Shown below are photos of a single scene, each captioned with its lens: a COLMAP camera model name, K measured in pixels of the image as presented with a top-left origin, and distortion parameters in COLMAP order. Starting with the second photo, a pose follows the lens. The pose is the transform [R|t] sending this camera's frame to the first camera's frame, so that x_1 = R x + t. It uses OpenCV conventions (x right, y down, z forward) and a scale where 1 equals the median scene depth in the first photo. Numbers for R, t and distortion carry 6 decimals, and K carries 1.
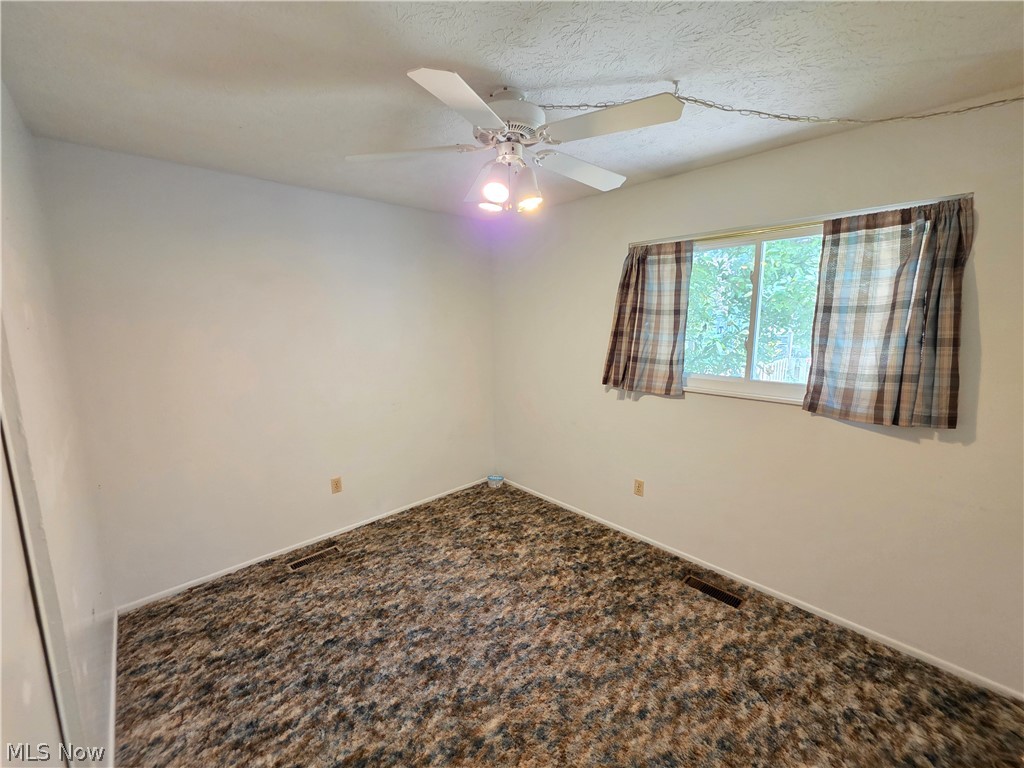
lens RADIAL K [[411.2, 0, 507.8], [0, 411.2, 382.8], [0, 0, 1]] dist [-0.000014, 0.000386]
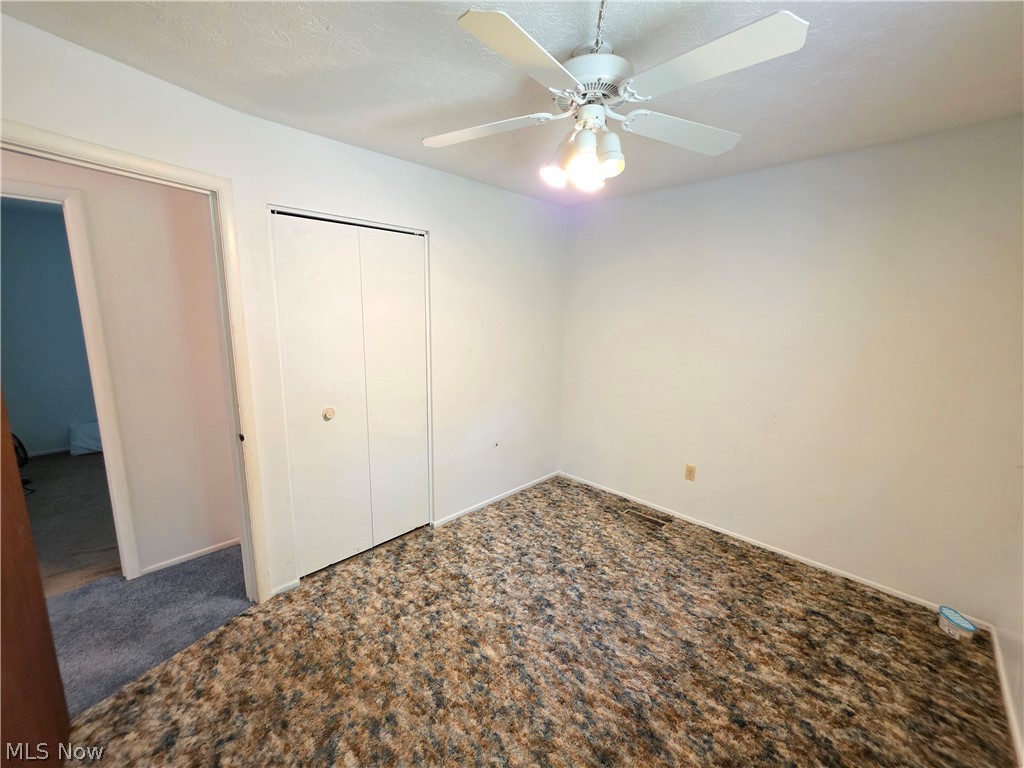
lens RADIAL K [[411.2, 0, 507.8], [0, 411.2, 382.8], [0, 0, 1]] dist [-0.000014, 0.000386]
pose [[0.038192, 0.187694, -0.981485, 0.645684], [-0.172963, 0.968618, 0.178503, -0.083996], [0.984188, 0.162943, 0.069458, 0.565096]]
